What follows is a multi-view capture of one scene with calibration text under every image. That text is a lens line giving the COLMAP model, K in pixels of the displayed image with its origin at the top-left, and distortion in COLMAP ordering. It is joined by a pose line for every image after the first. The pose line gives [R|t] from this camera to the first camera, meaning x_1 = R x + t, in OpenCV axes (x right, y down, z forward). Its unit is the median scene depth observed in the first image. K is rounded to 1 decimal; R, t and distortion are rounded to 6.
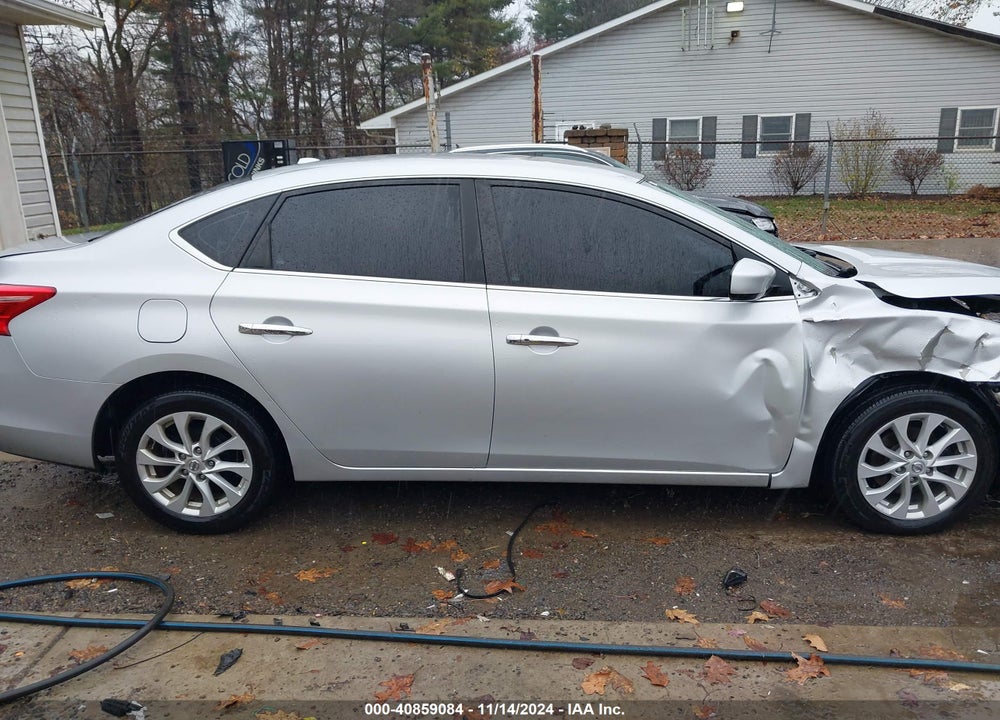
lens RADIAL K [[797.3, 0, 500.0], [0, 797.3, 360.0], [0, 0, 1]] dist [0.009802, 0.008862]
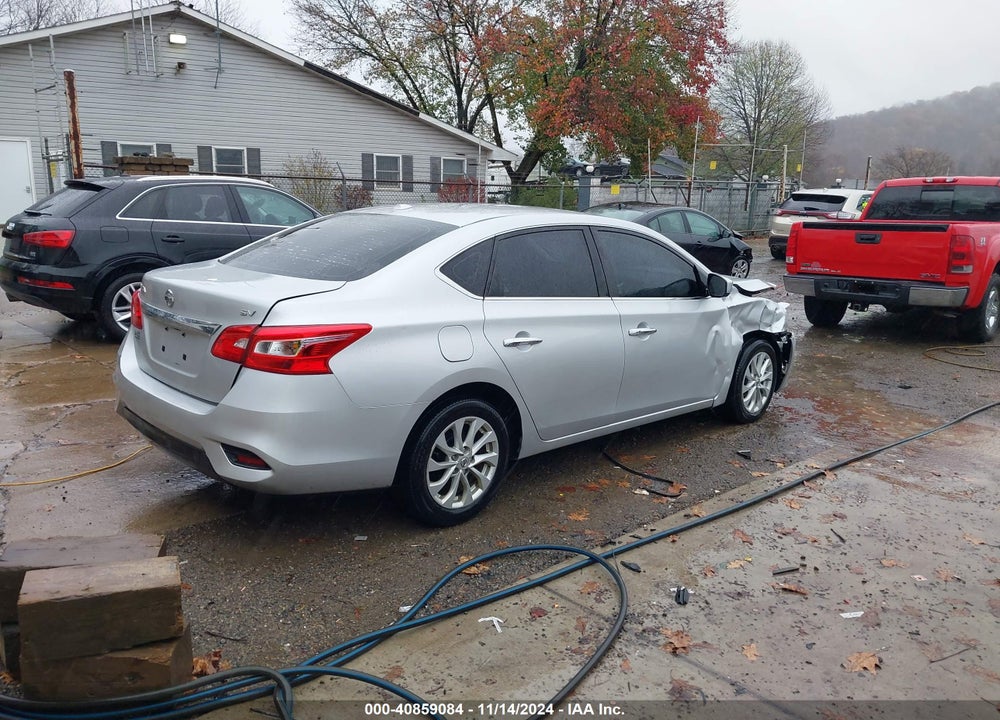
lens RADIAL K [[797.3, 0, 500.0], [0, 797.3, 360.0], [0, 0, 1]] dist [0.009802, 0.008862]
pose [[0.706380, -0.114069, 0.698581, -1.171306], [0.134464, 0.990583, 0.025783, -0.044424], [-0.694943, 0.075722, 0.715066, 0.098050]]
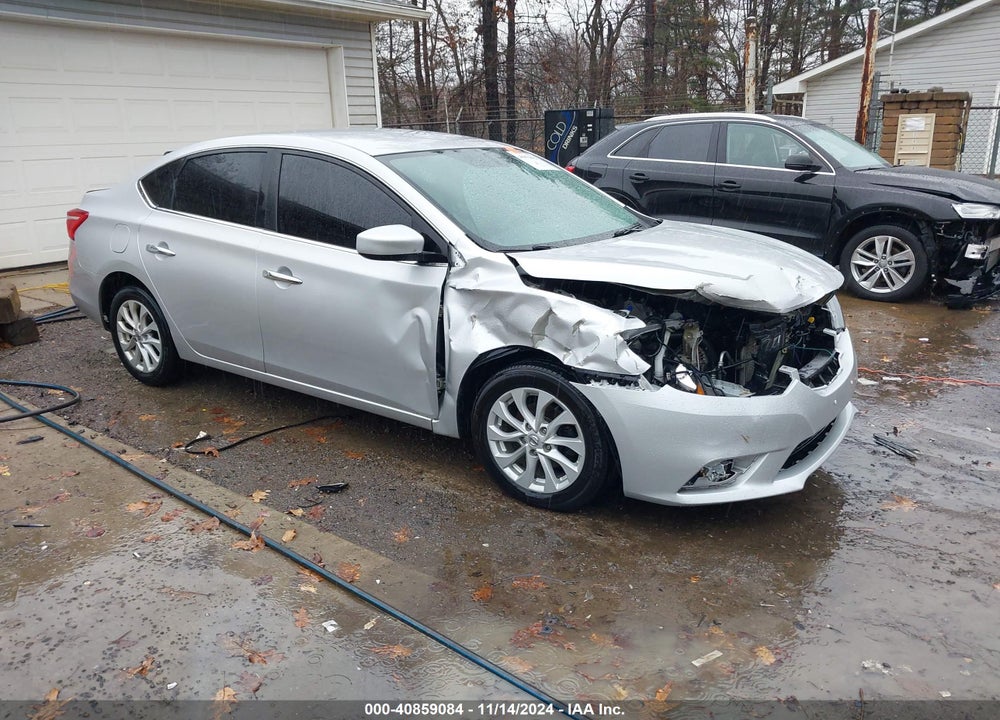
lens RADIAL K [[797.3, 0, 500.0], [0, 797.3, 360.0], [0, 0, 1]] dist [0.009802, 0.008862]
pose [[0.823788, 0.165119, -0.542319, 1.028687], [-0.142038, 0.986246, 0.084524, -0.050611], [0.548816, 0.007400, 0.835910, 0.110594]]
